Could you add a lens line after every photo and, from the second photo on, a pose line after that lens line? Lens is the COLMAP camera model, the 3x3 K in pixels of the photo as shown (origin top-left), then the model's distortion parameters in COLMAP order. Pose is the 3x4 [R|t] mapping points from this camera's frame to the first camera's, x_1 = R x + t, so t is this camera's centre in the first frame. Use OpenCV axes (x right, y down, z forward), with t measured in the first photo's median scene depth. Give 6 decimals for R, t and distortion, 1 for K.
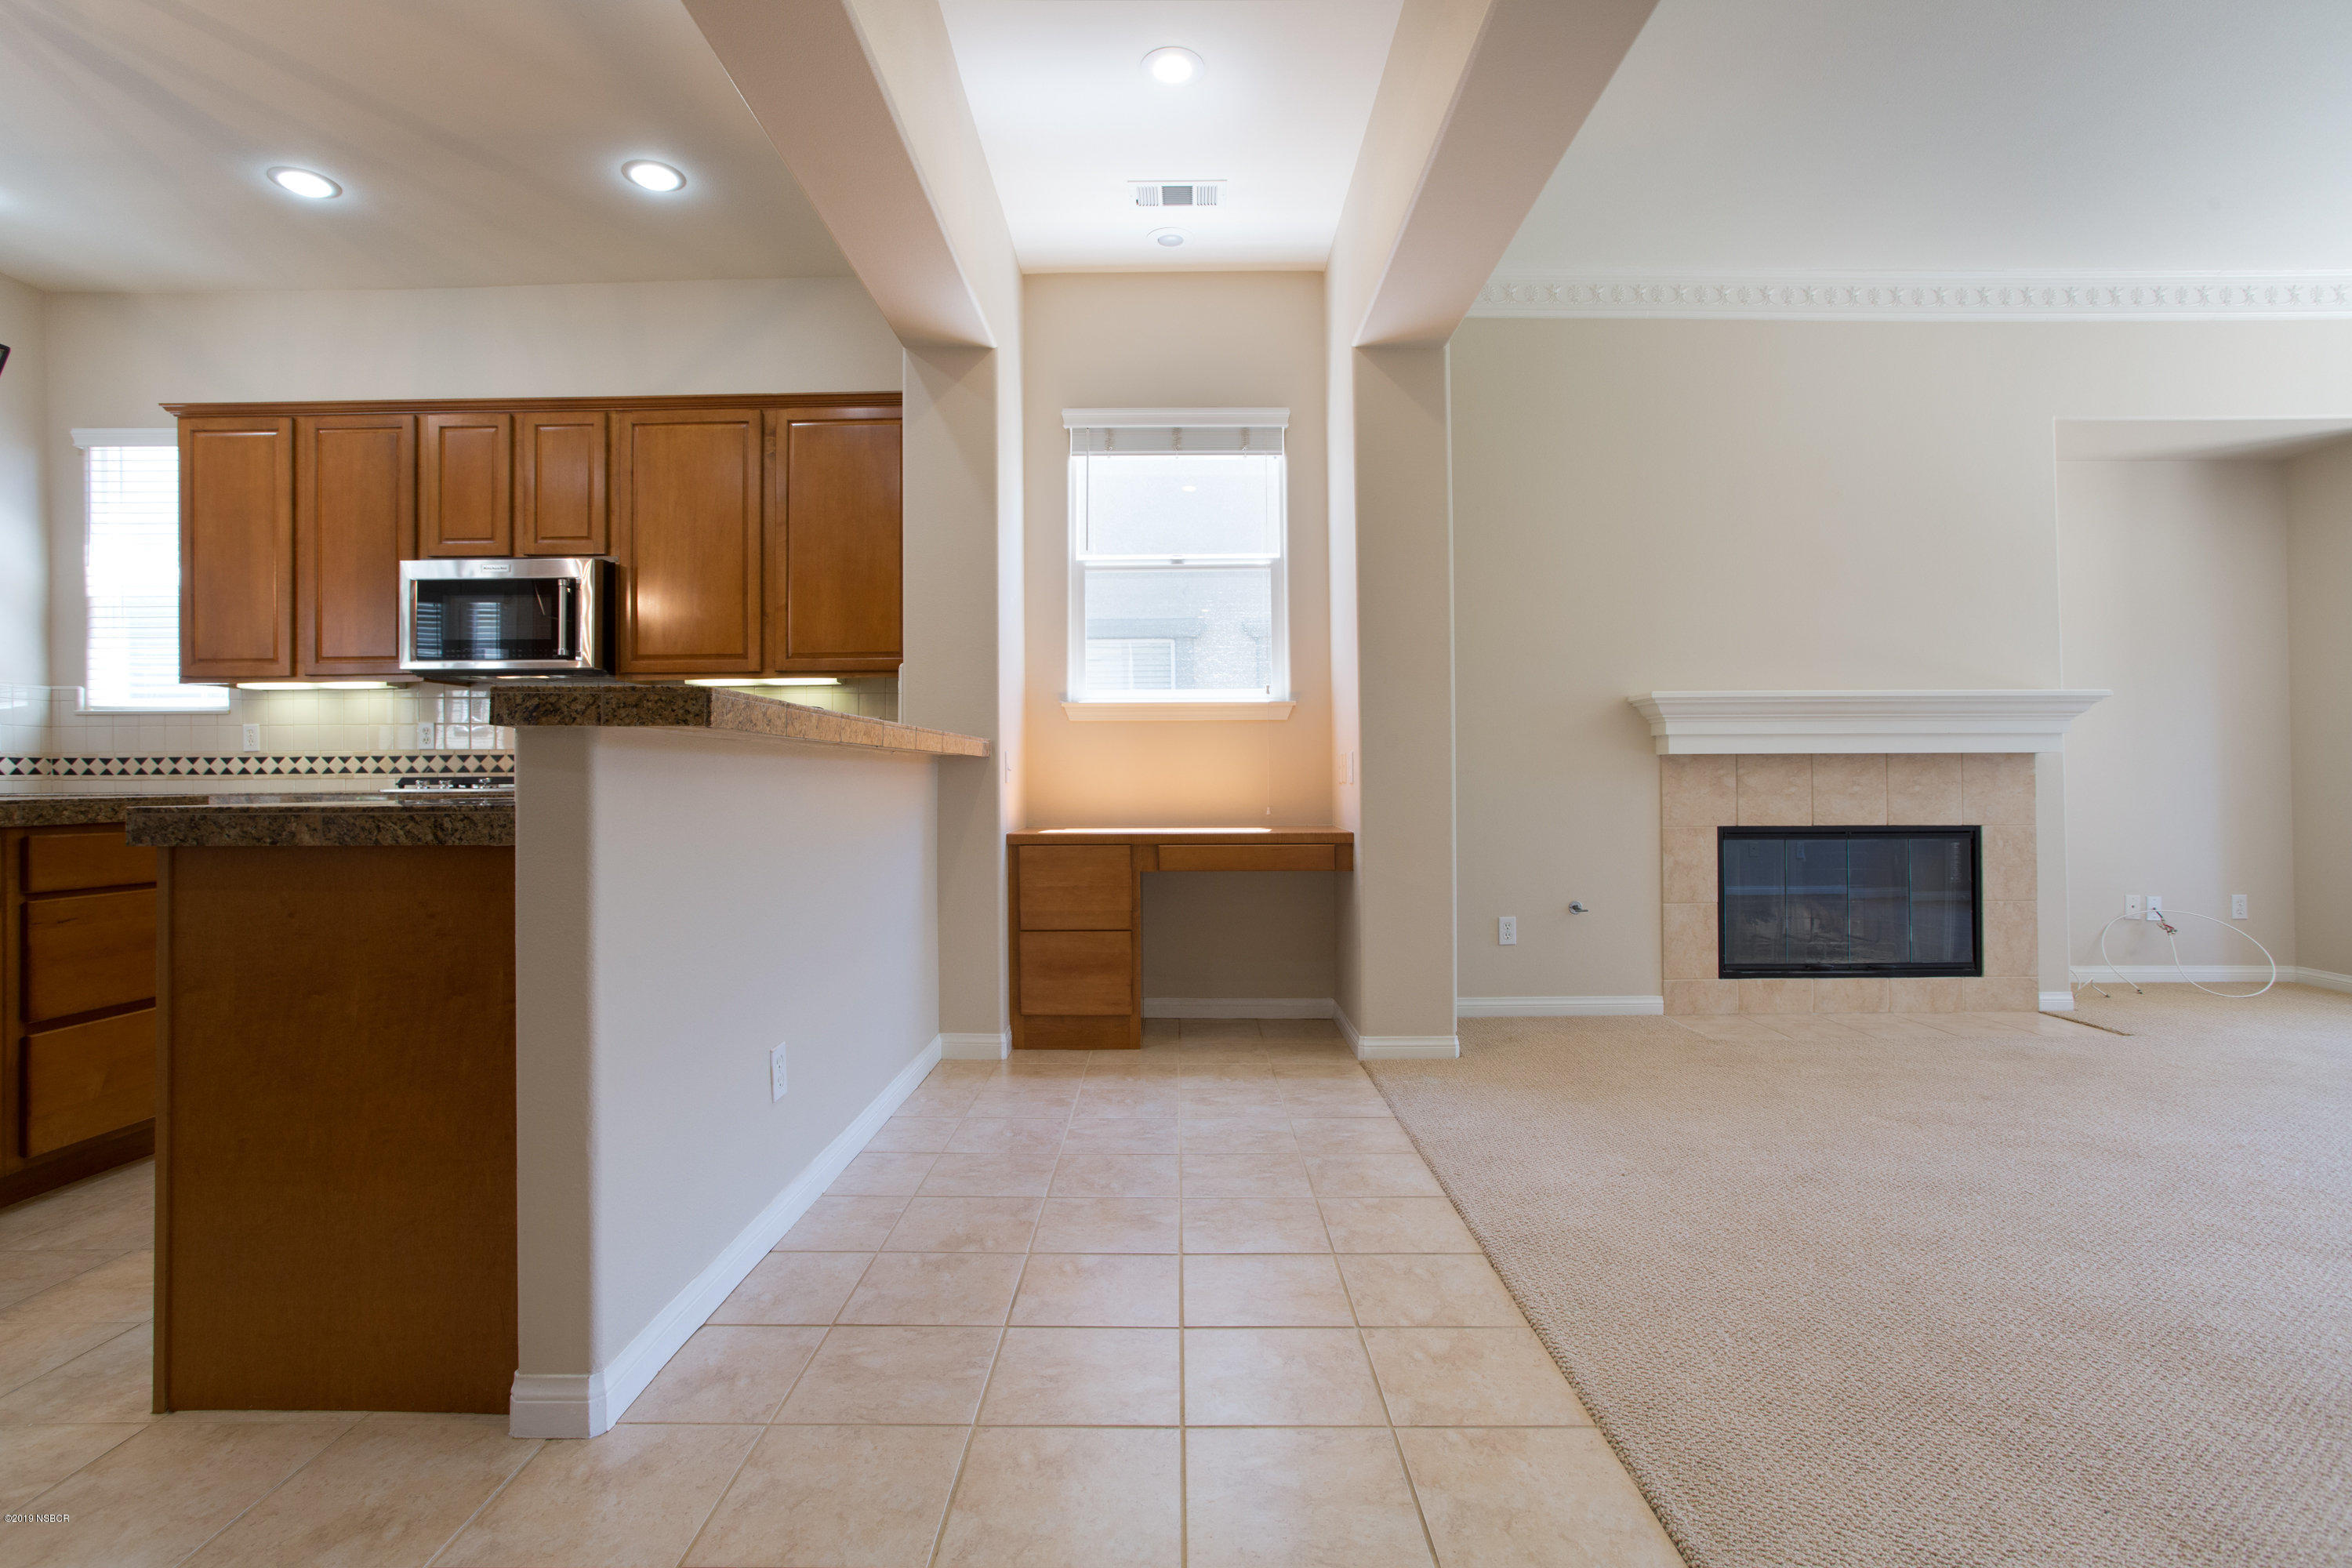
lens RADIAL K [[960.4, 0, 1168.0], [0, 960.4, 774.6], [0, 0, 1]] dist [-0.000846, 0.000019]
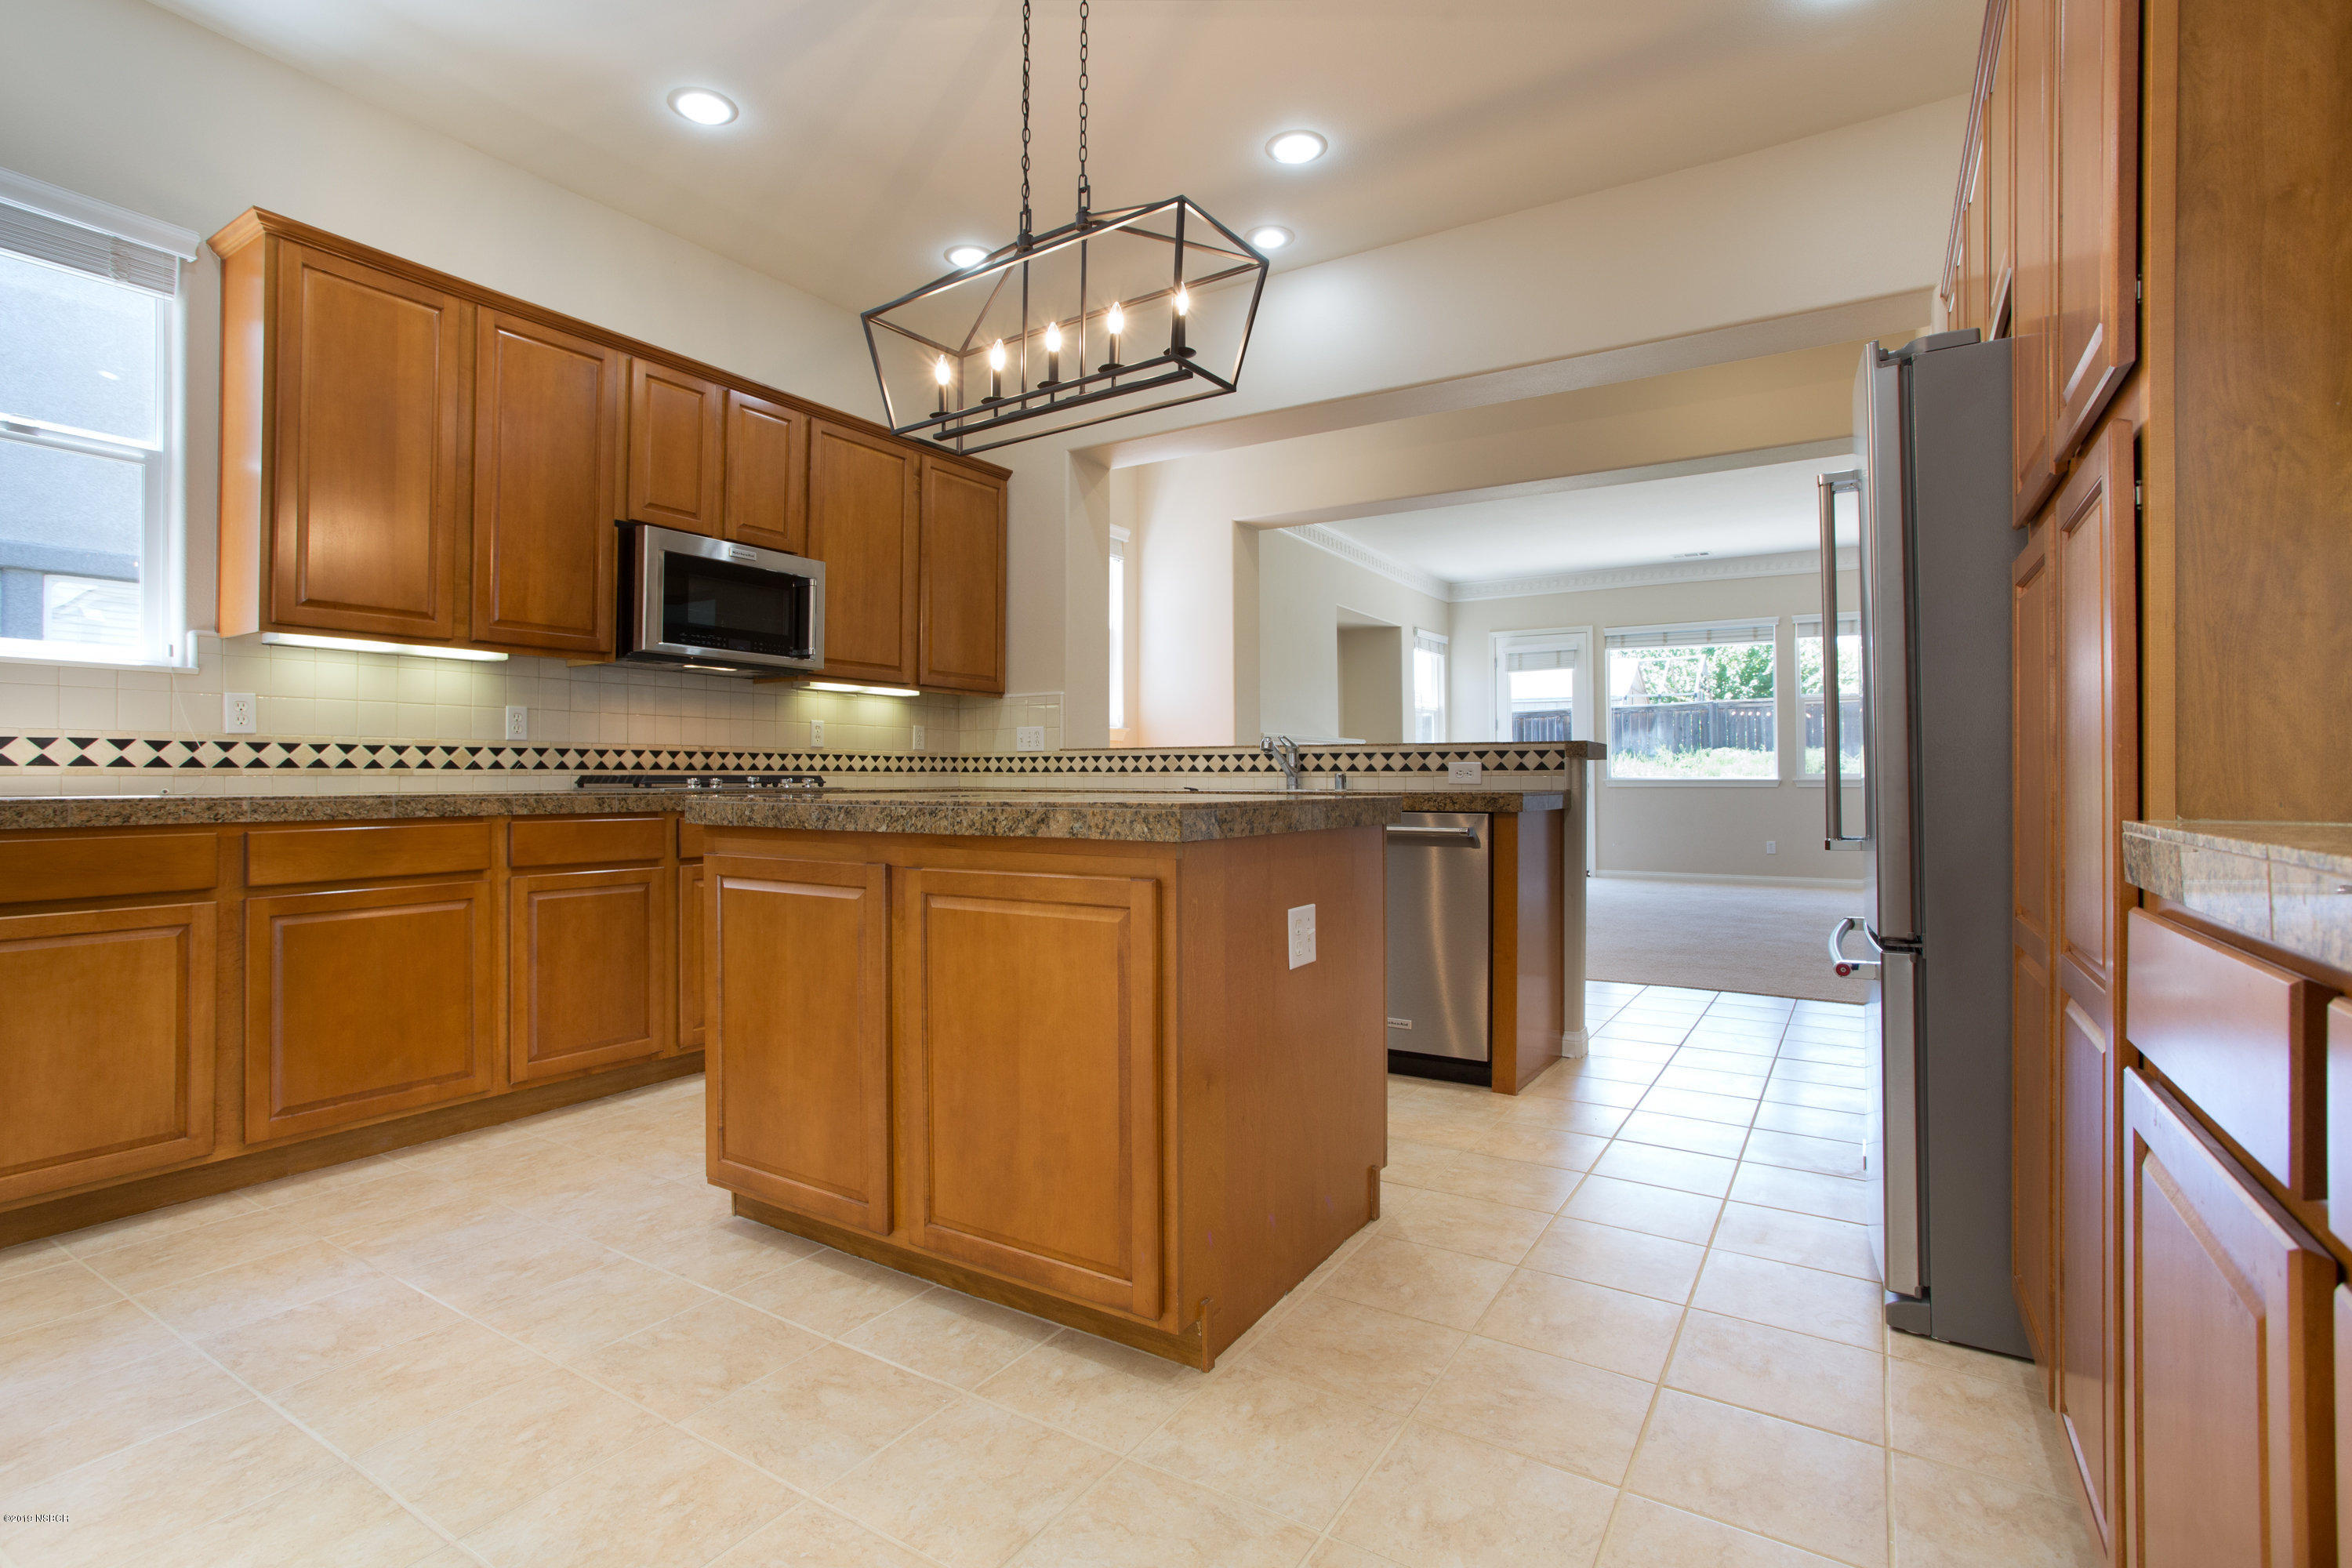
lens RADIAL K [[1129.9, 0, 1172.6], [0, 1129.9, 779.2], [0, 0, 1]] dist [-0.001963, -0.000223]
pose [[0.509015, 0.004975, 0.860744, -1.299260], [-0.002990, 0.999987, -0.004012, 0.008560], [-0.860753, -0.000531, 0.509023, 0.056028]]
